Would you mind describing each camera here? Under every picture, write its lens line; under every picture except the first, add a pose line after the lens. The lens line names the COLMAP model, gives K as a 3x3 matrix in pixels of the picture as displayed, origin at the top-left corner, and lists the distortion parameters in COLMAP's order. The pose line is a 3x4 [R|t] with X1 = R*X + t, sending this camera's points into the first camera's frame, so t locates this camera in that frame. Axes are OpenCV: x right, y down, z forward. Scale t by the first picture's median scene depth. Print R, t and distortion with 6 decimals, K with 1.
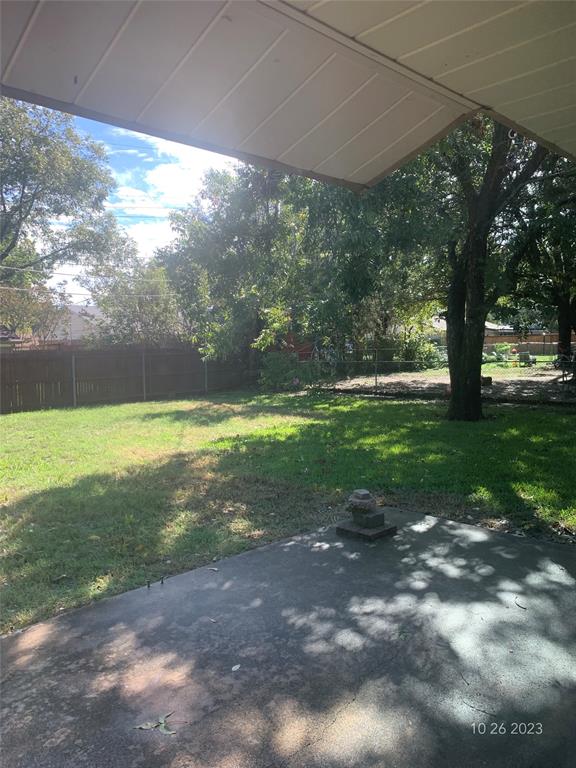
lens RADIAL K [[585.7, 0, 292.2], [0, 585.7, 384.0], [0, 0, 1]] dist [0.029657, -0.038578]
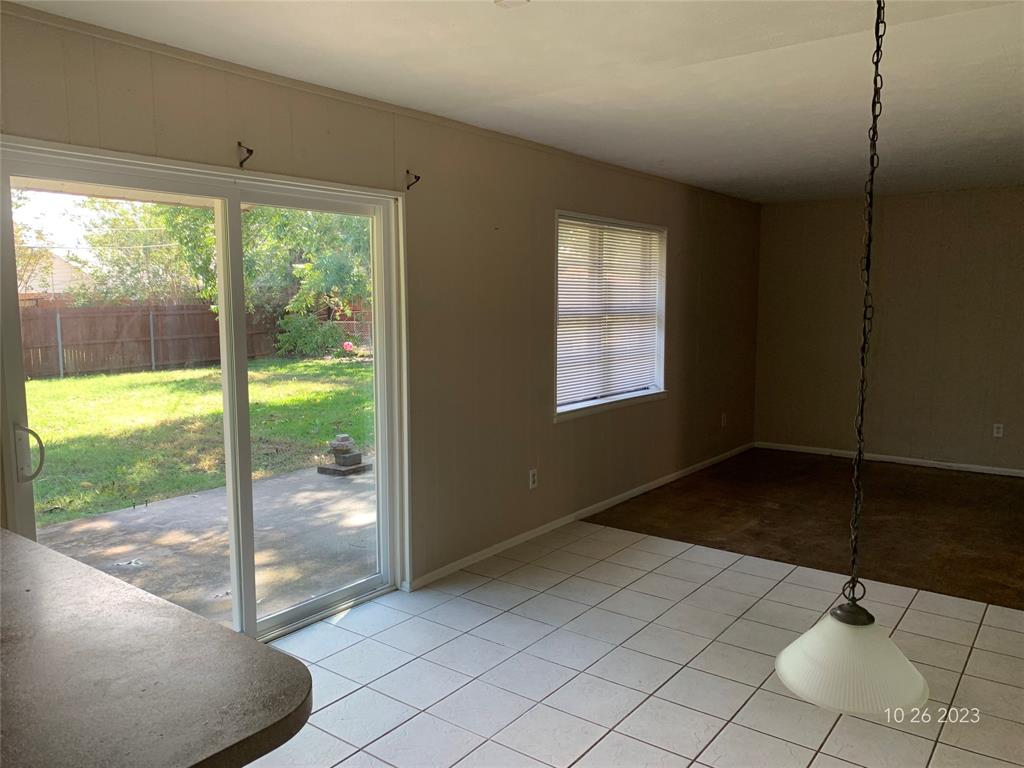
lens RADIAL K [[780.9, 0, 497.0], [0, 780.9, 383.1], [0, 0, 1]] dist [0.029657, -0.038578]
pose [[0.988308, -0.010593, 0.152105, 0.190386], [0.004948, 0.999287, 0.037441, 0.031103], [-0.152393, -0.036251, 0.987655, -0.525107]]
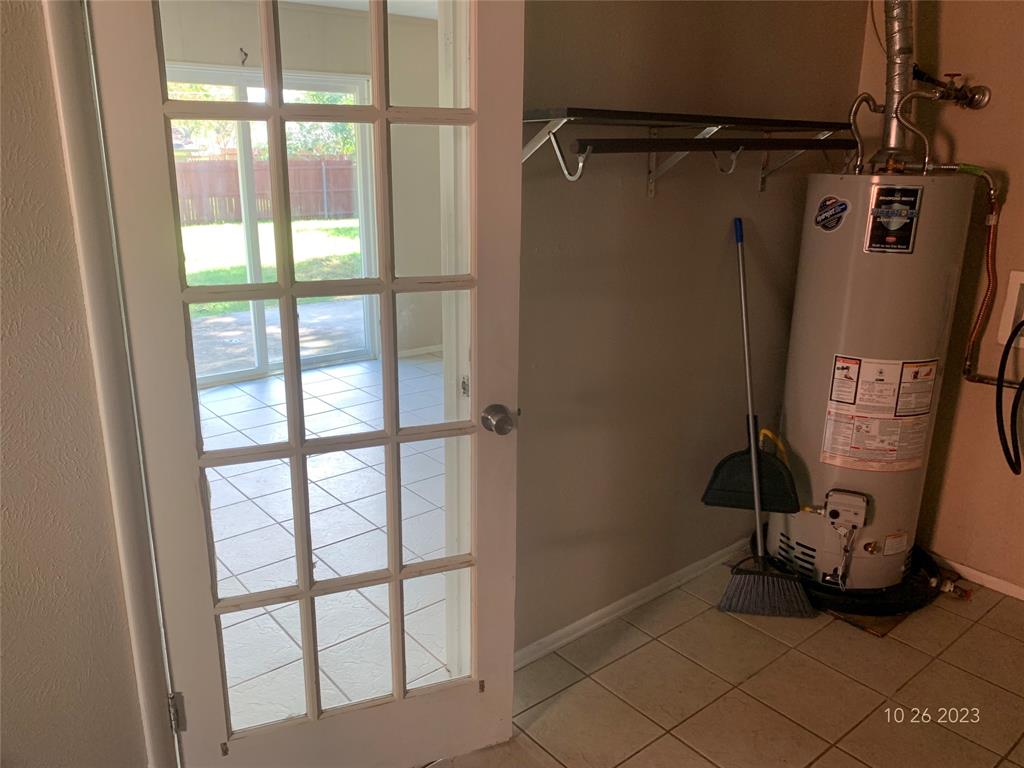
lens RADIAL K [[780.9, 0, 503.7], [0, 780.9, 383.7], [0, 0, 1]] dist [0.029657, -0.038578]
pose [[0.996597, 0.033800, -0.075175, 0.497196], [-0.017004, 0.976742, 0.213741, 0.053209], [0.080651, -0.211735, 0.973994, -0.874945]]
